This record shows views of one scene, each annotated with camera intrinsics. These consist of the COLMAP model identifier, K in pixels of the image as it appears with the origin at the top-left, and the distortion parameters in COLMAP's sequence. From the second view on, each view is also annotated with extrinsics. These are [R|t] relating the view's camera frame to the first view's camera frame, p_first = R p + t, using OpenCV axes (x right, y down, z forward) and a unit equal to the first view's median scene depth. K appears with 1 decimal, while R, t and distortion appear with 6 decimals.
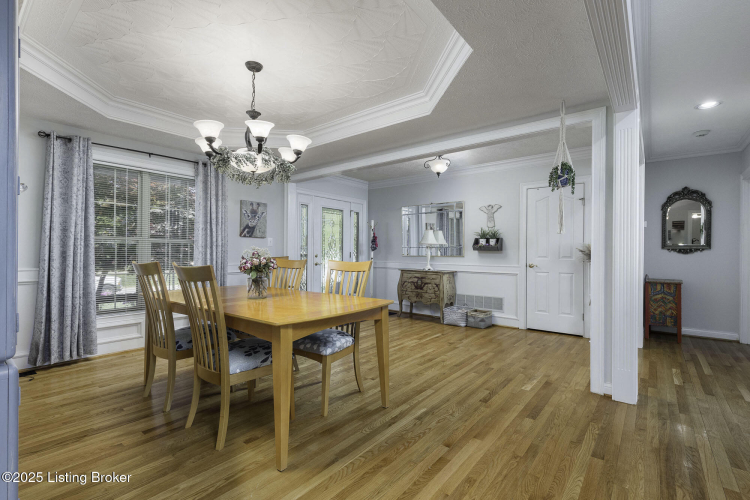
lens RADIAL K [[344.2, 0, 373.4], [0, 344.2, 251.3], [0, 0, 1]] dist [0.008315, 0.000546]
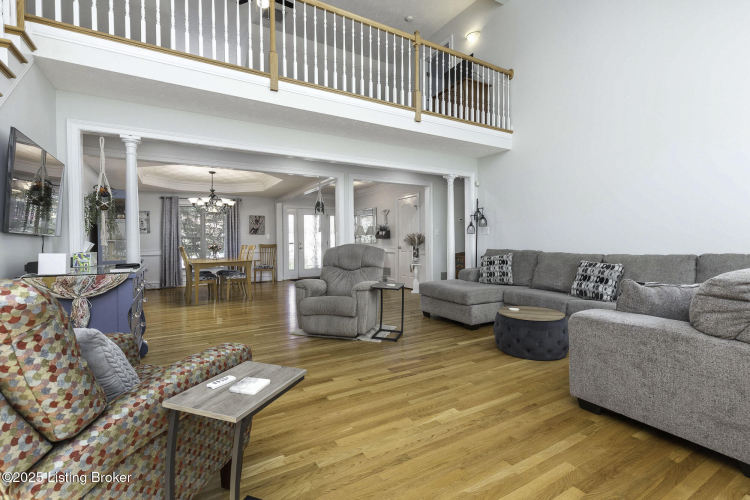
lens RADIAL K [[343.0, 0, 374.7], [0, 343.0, 246.2], [0, 0, 1]] dist [0.002712, 0.000215]
pose [[0.938155, -0.012772, -0.345980, 0.913400], [0.020581, 0.999609, 0.018908, 0.003525], [0.345603, -0.024859, 0.938051, -0.554262]]
